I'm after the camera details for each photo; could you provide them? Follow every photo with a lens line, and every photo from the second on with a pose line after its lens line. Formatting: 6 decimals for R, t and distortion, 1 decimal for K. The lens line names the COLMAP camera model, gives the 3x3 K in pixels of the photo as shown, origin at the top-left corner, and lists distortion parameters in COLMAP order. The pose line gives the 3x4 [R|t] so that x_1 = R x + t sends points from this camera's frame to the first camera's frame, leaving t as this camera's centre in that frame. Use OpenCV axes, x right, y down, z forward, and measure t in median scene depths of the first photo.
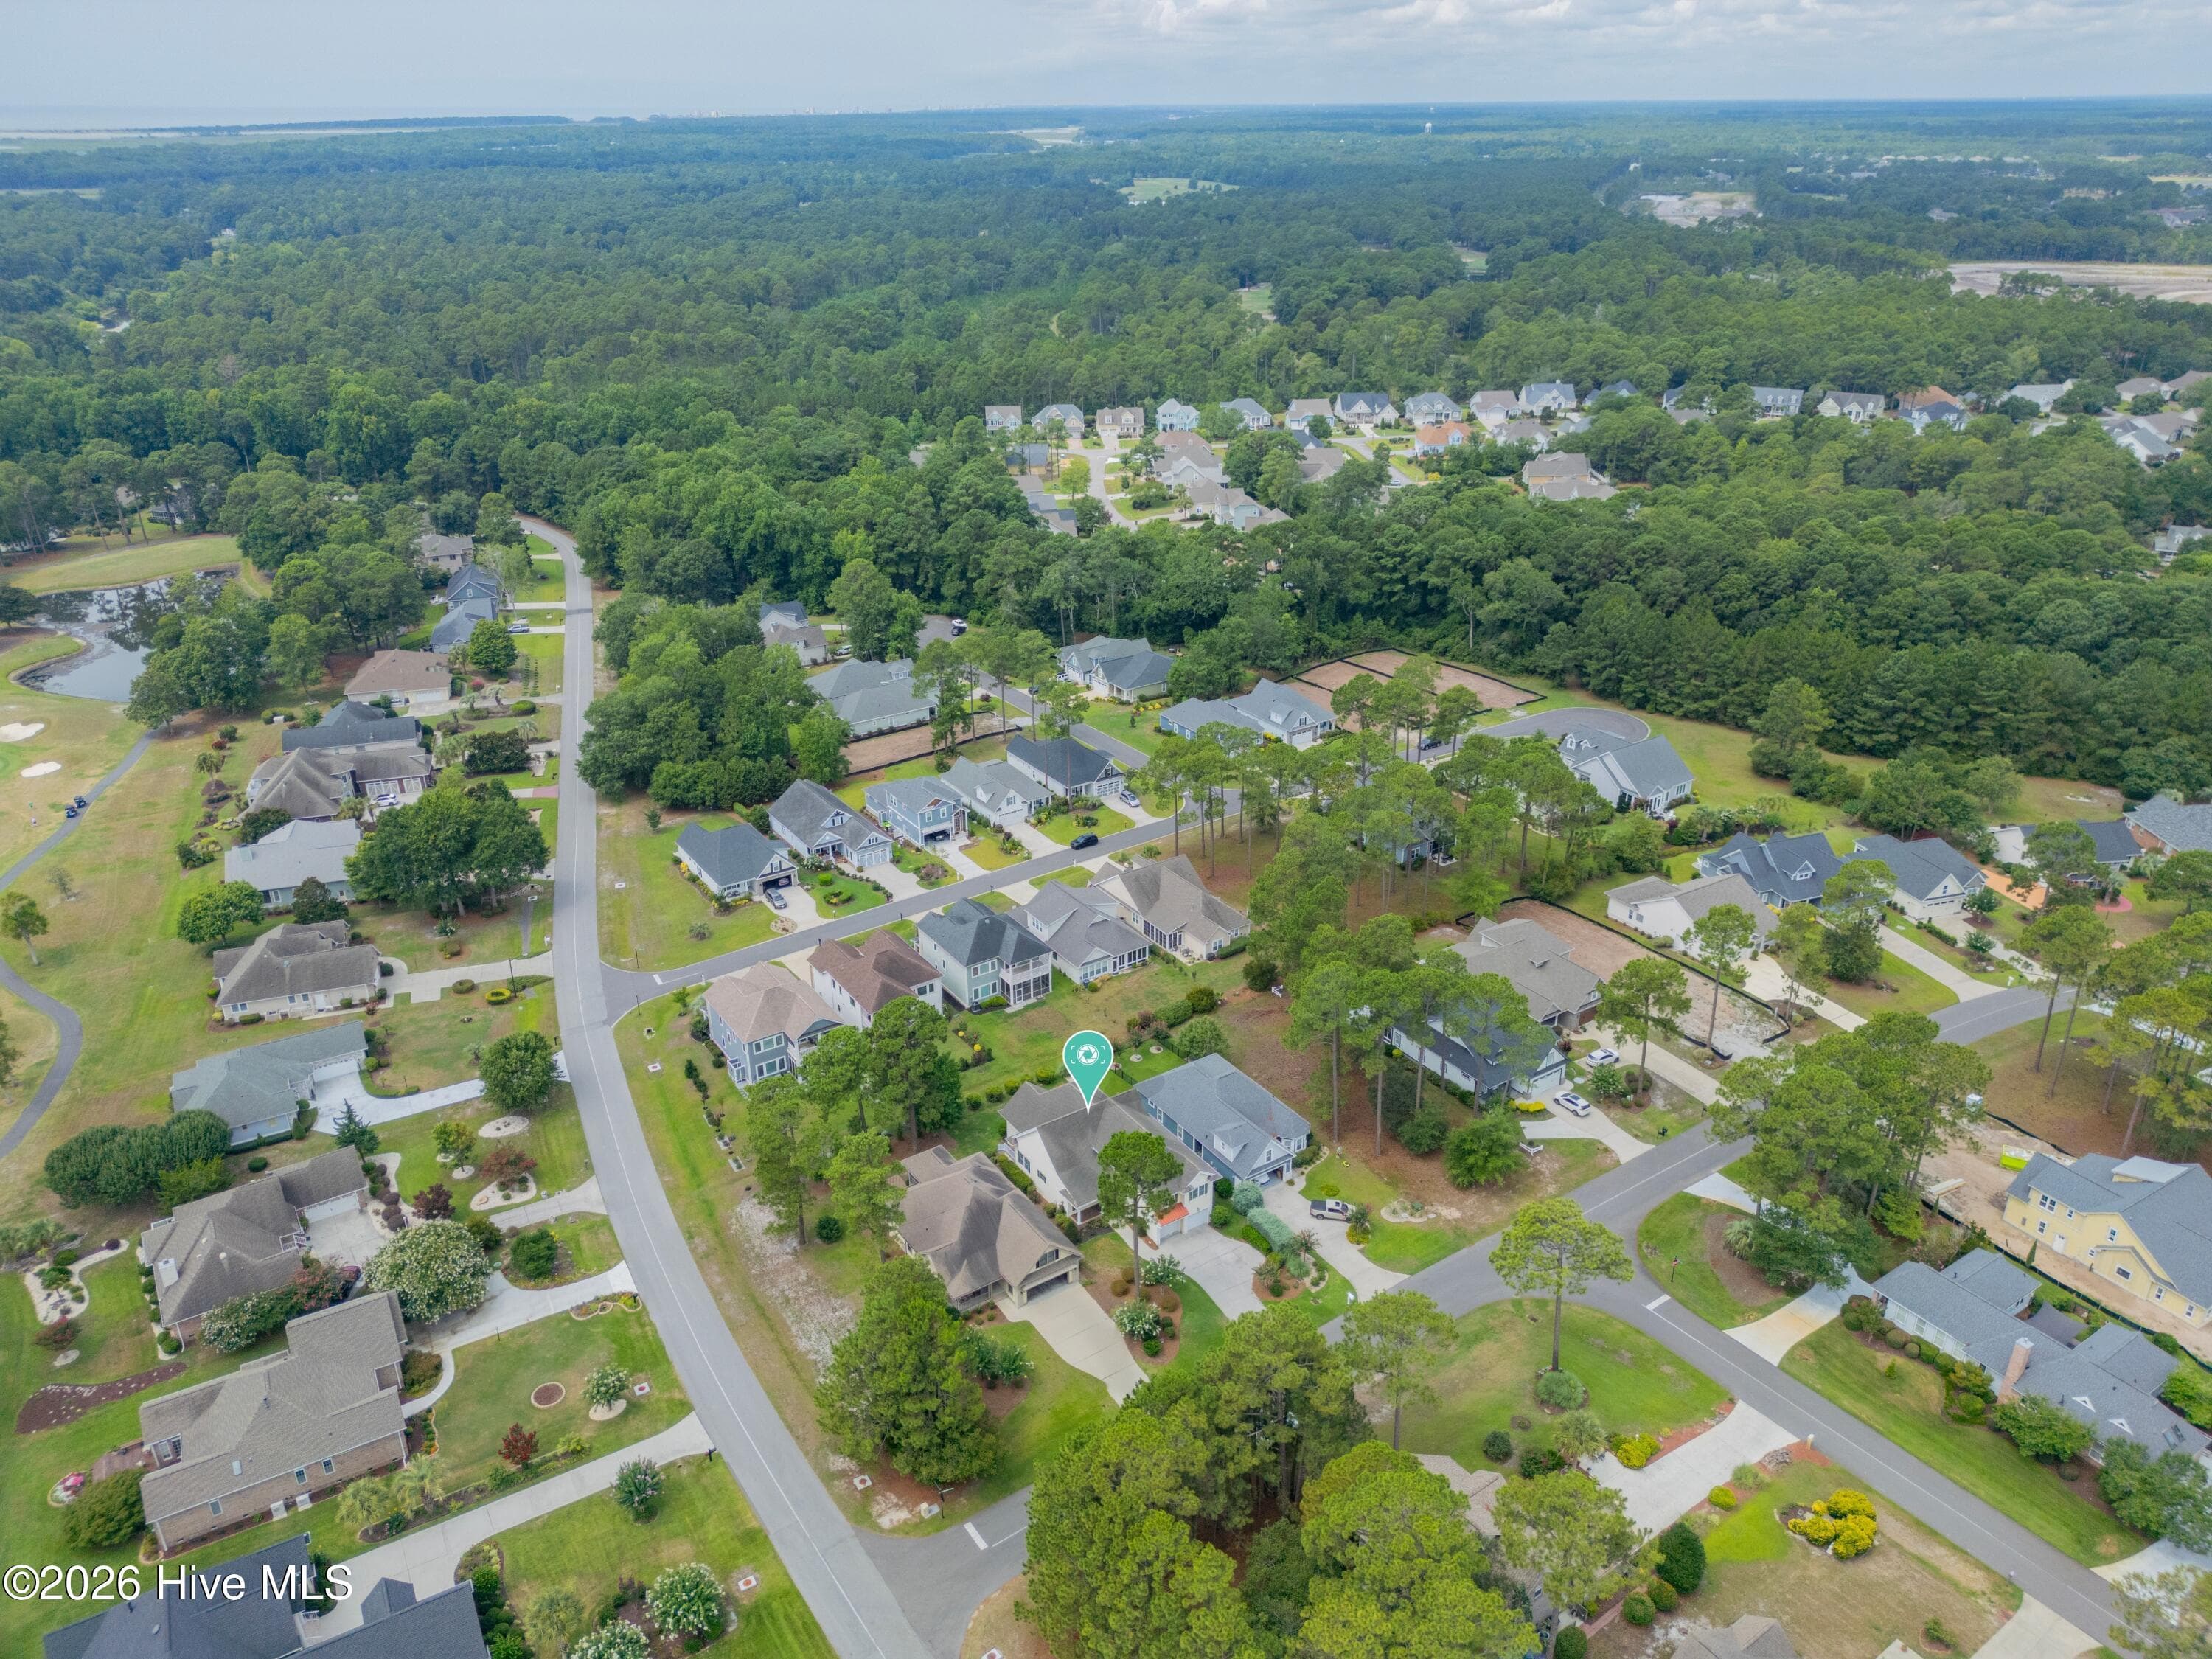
lens RADIAL K [[1543.9, 0, 1104.0], [0, 1543.9, 836.6], [0, 0, 1]] dist [0.028006, -0.006649]
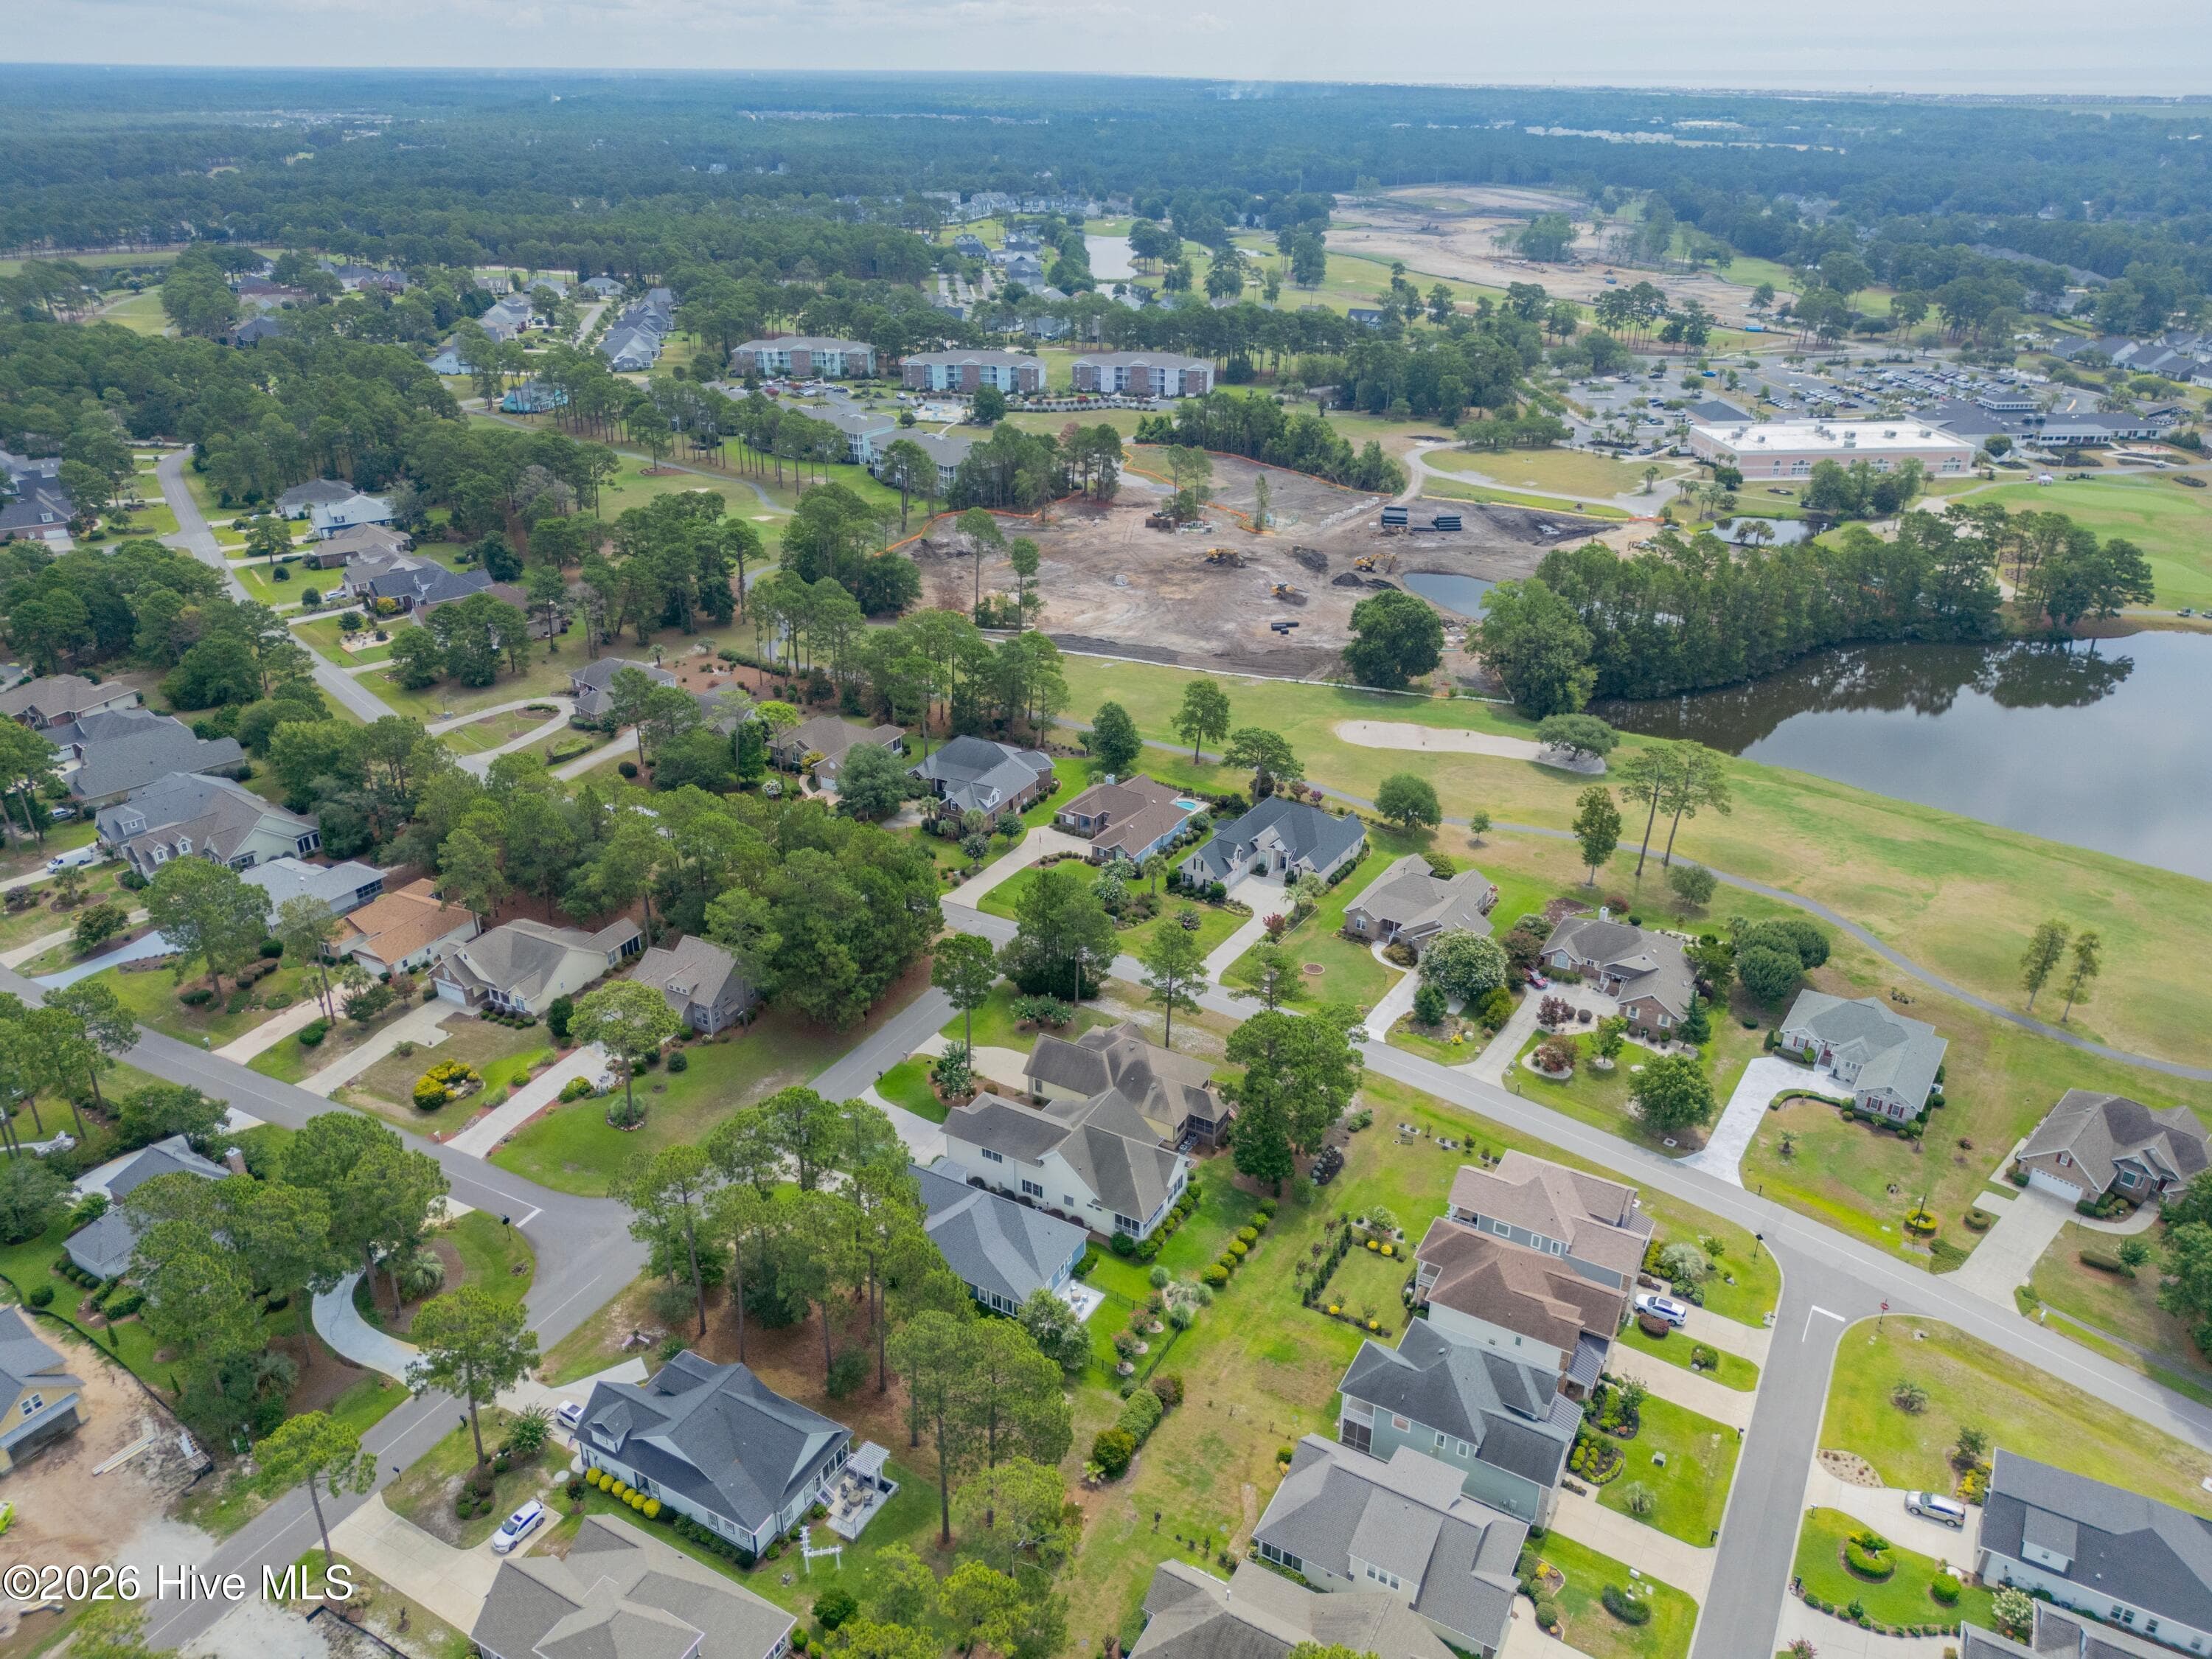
lens RADIAL K [[1554.3, 0, 1103.2], [0, 1554.3, 836.4], [0, 0, 1]] dist [0.063598, -0.058052]
pose [[-0.895211, 0.195611, -0.400417, 0.283142], [-0.190101, 0.645043, 0.740123, -0.562916], [0.403062, 0.738686, -0.540263, 1.152816]]
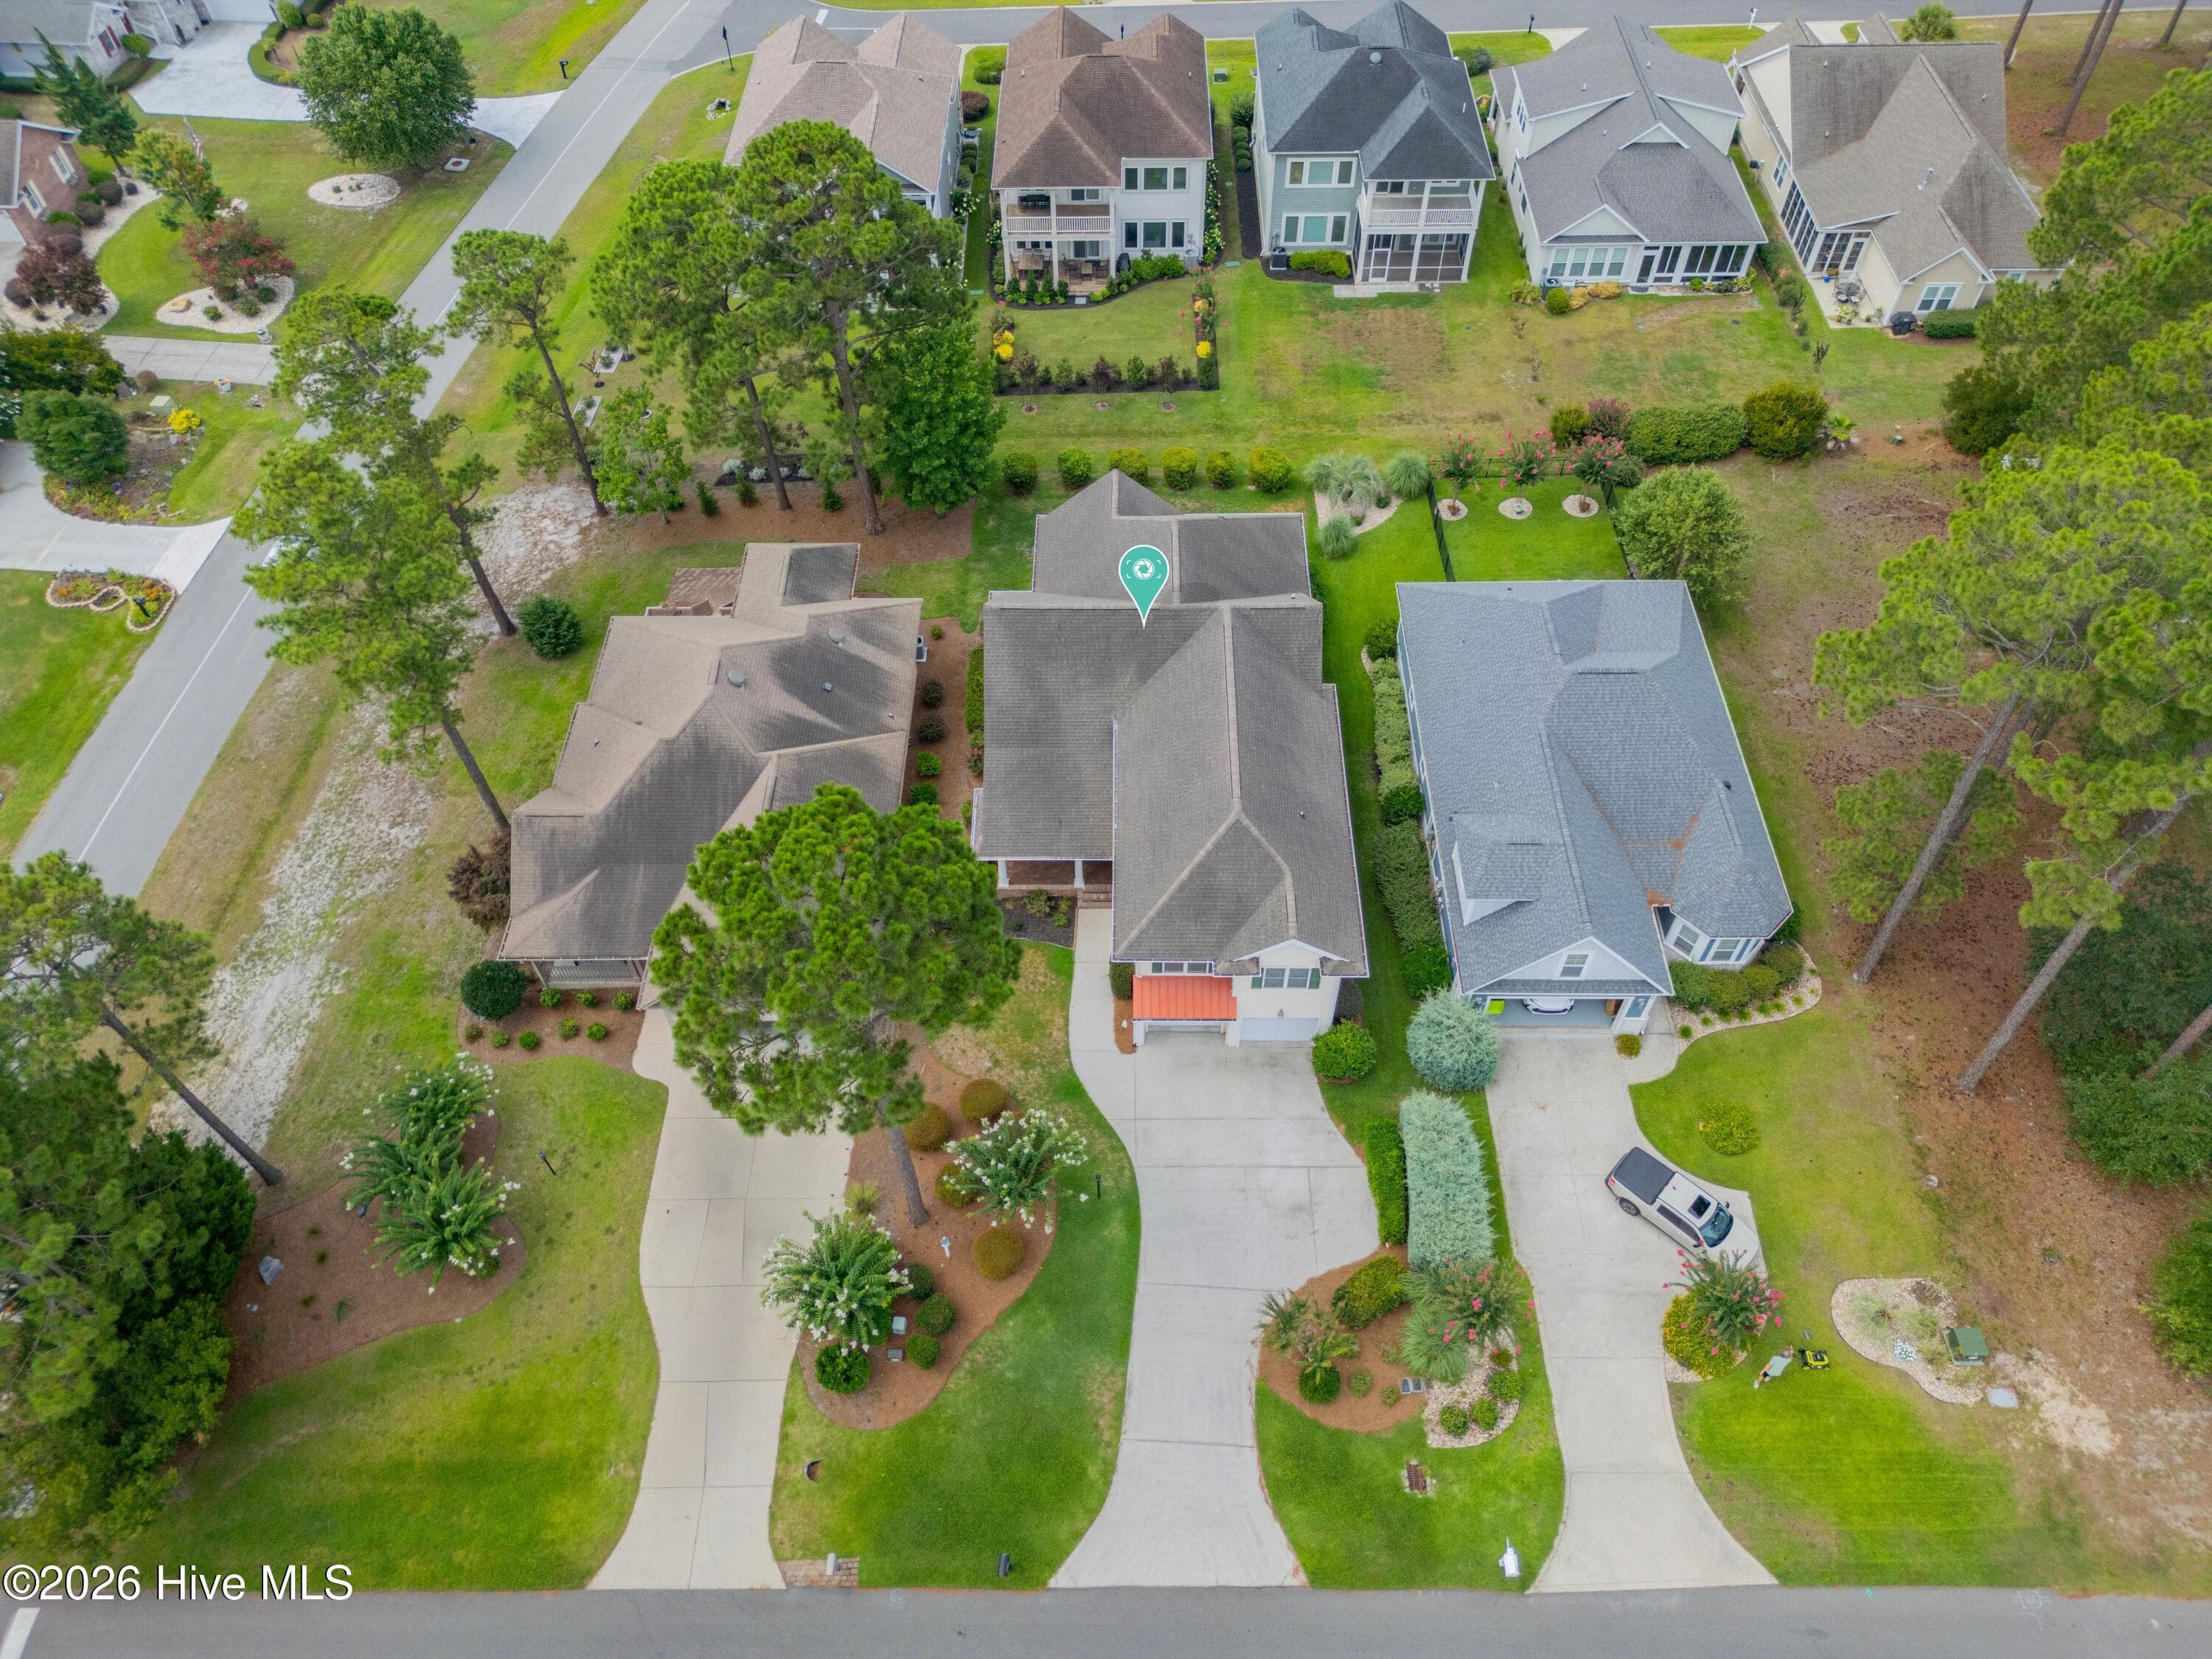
lens RADIAL K [[1543.9, 0, 1104.0], [0, 1543.9, 836.6], [0, 0, 1]] dist [0.028006, -0.006649]
pose [[0.826312, 0.441759, -0.349367, 0.101789], [-0.234072, 0.833563, 0.500384, 0.038086], [0.512268, -0.331696, 0.792186, 0.569185]]
